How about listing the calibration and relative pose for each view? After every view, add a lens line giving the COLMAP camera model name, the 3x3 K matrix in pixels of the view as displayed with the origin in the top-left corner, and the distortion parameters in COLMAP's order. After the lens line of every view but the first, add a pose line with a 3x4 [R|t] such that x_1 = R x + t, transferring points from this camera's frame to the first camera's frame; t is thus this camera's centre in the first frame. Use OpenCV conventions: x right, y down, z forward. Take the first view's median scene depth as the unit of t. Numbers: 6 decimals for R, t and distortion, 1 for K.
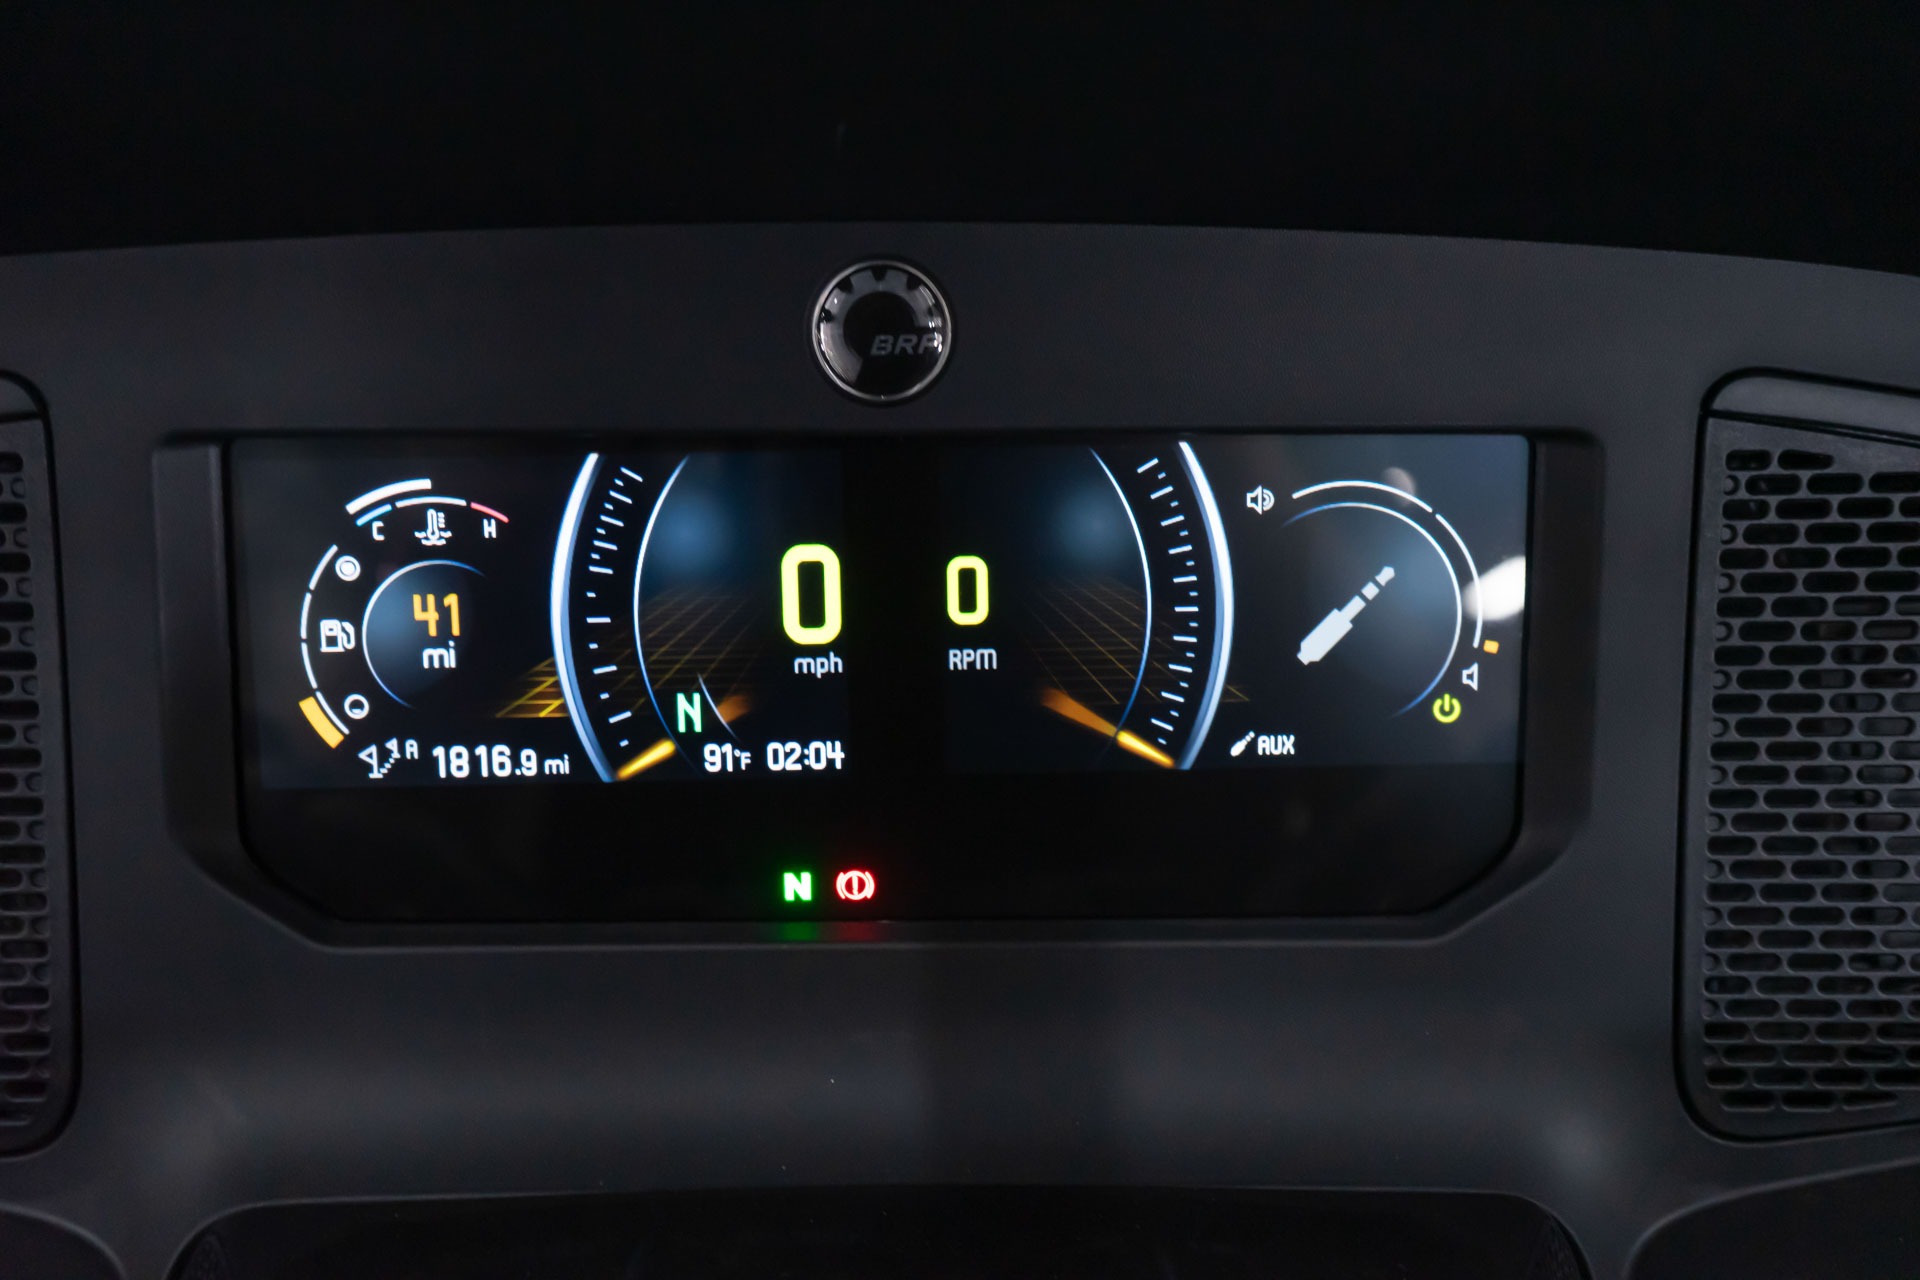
lens RADIAL K [[1986.2, 0, 955.4], [0, 1986.2, 655.3], [0, 0, 1]] dist [0.019631, 0.000000]
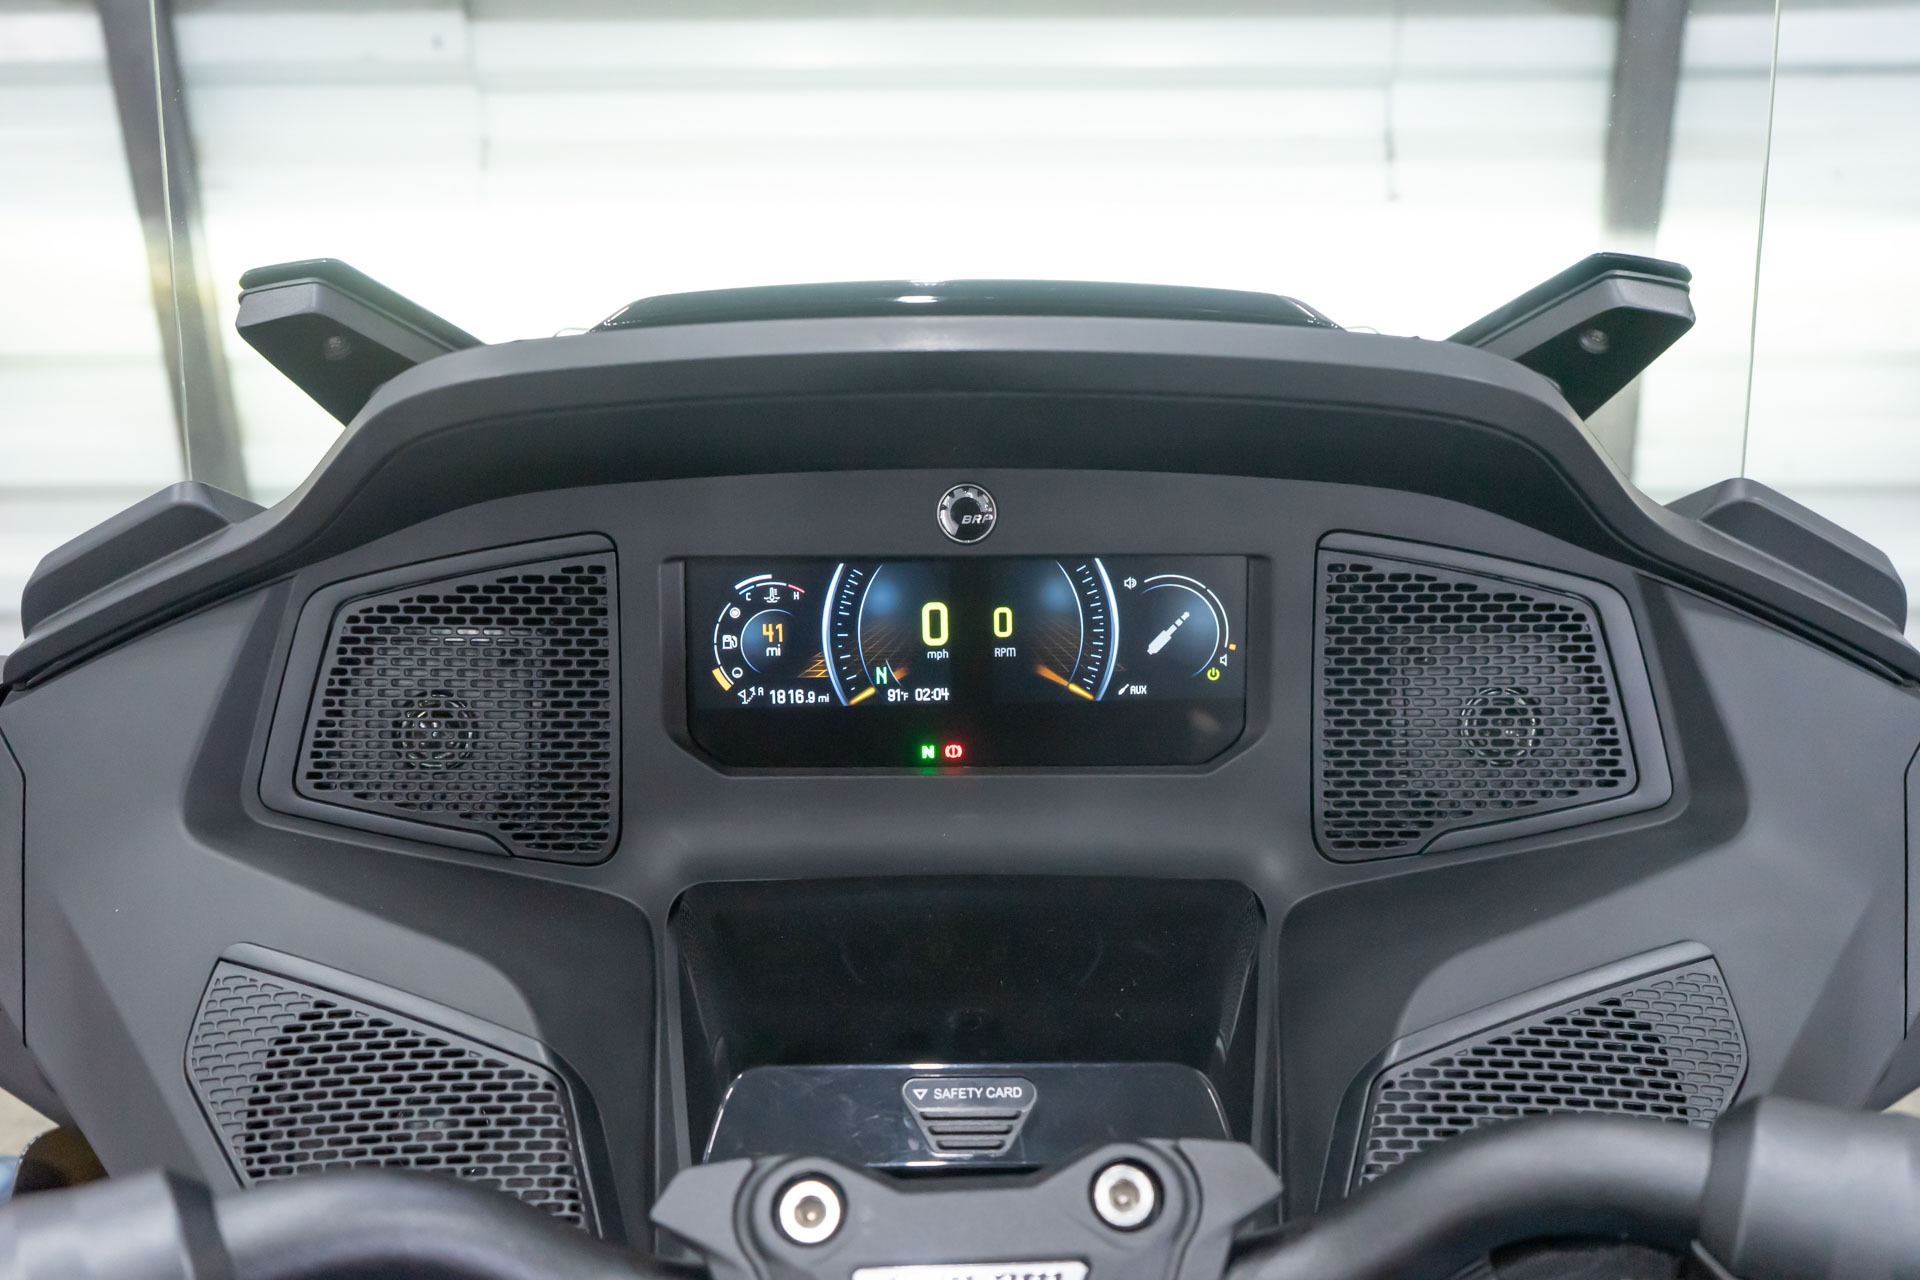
lens RADIAL K [[1986.2, 0, 967.9], [0, 1986.2, 632.2], [0, 0, 1]] dist [0.019631, 0.000000]
pose [[0.999929, 0.000788, -0.011914, -0.007031], [-0.000736, 0.999990, 0.004448, -0.031443], [0.011917, -0.004439, 0.999919, -1.296999]]
